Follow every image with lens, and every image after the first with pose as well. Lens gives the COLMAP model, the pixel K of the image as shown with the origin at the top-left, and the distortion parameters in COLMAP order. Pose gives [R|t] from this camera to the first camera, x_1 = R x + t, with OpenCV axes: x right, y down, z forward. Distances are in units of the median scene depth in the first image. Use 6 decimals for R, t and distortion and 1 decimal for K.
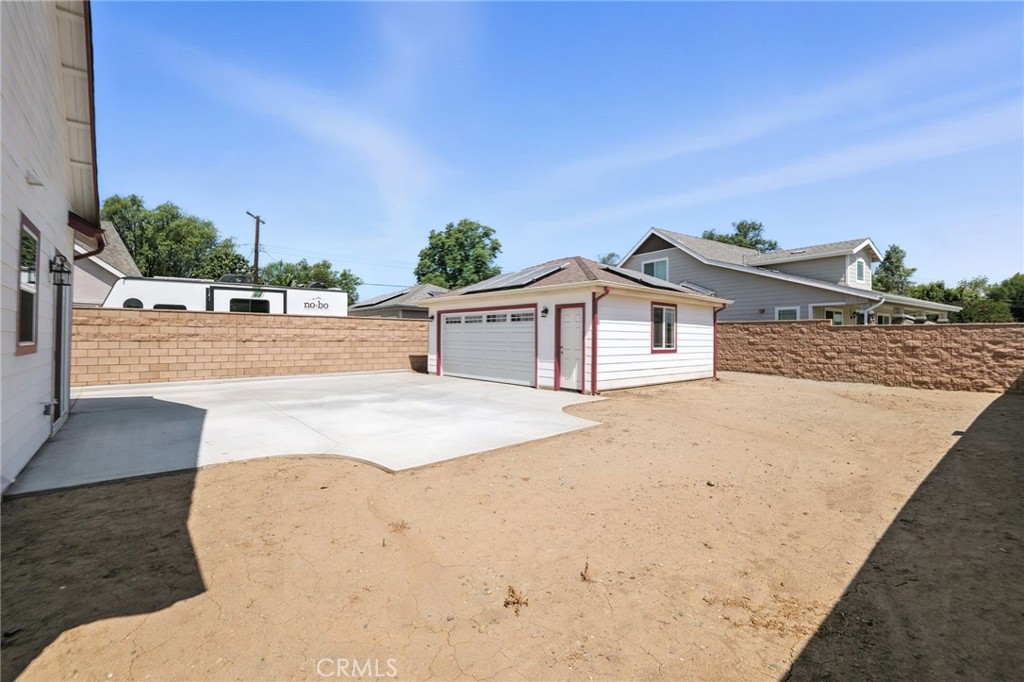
lens RADIAL K [[442.1, 0, 511.1], [0, 442.1, 323.5], [0, 0, 1]] dist [-0.000441, -0.000127]
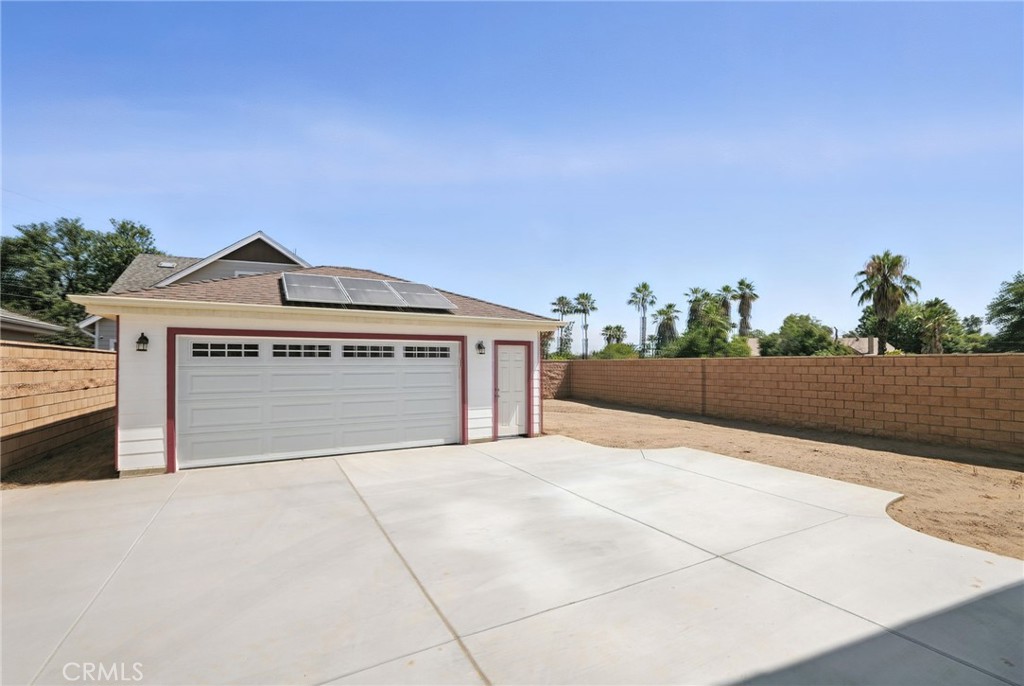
lens RADIAL K [[446.1, 0, 508.5], [0, 446.1, 360.1], [0, 0, 1]] dist [-0.000987, -0.000084]
pose [[0.213977, -0.001834, 0.976837, -0.689938], [-0.026750, 0.999612, 0.007736, -0.010917], [-0.976472, -0.027786, 0.213845, 0.748963]]
